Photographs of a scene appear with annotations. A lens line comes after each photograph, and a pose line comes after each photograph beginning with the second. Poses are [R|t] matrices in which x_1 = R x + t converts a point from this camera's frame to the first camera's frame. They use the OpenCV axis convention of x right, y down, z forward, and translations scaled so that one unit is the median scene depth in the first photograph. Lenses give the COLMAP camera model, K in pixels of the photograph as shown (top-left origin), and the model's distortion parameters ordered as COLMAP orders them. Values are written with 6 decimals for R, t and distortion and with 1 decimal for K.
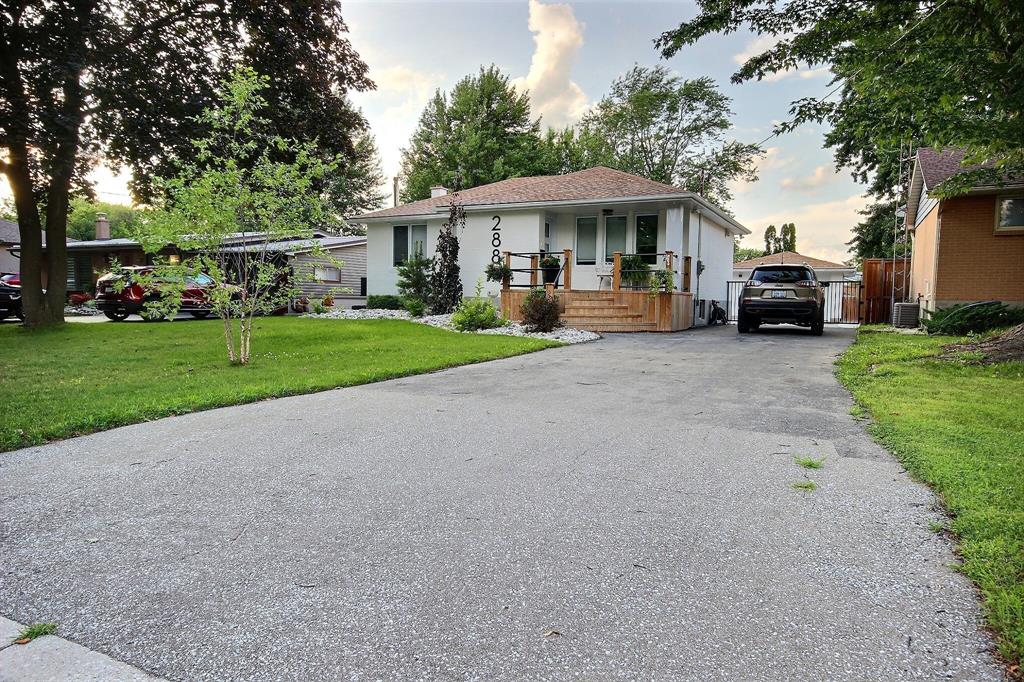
lens RADIAL K [[690.7, 0, 508.6], [0, 690.7, 342.2], [0, 0, 1]] dist [0.036042, 0.013157]
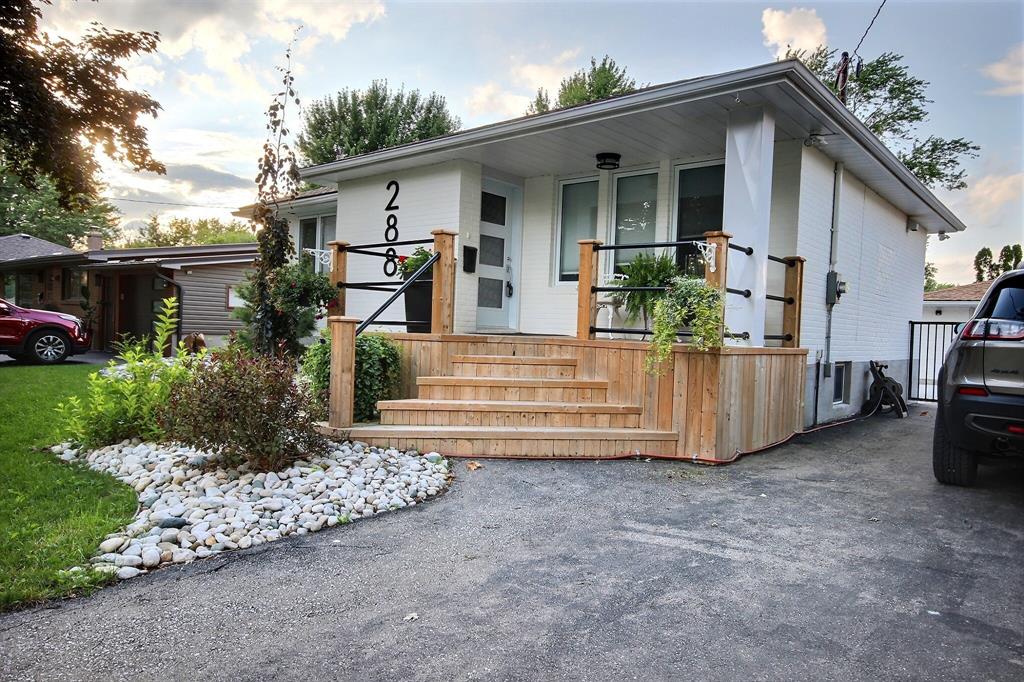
lens RADIAL K [[690.7, 0, 515.3], [0, 690.7, 335.7], [0, 0, 1]] dist [0.036042, 0.013157]
pose [[0.975546, 0.022411, -0.218651, 0.174823], [-0.035113, 0.997903, -0.054382, -0.047010], [0.216973, 0.060730, 0.974287, 0.530610]]
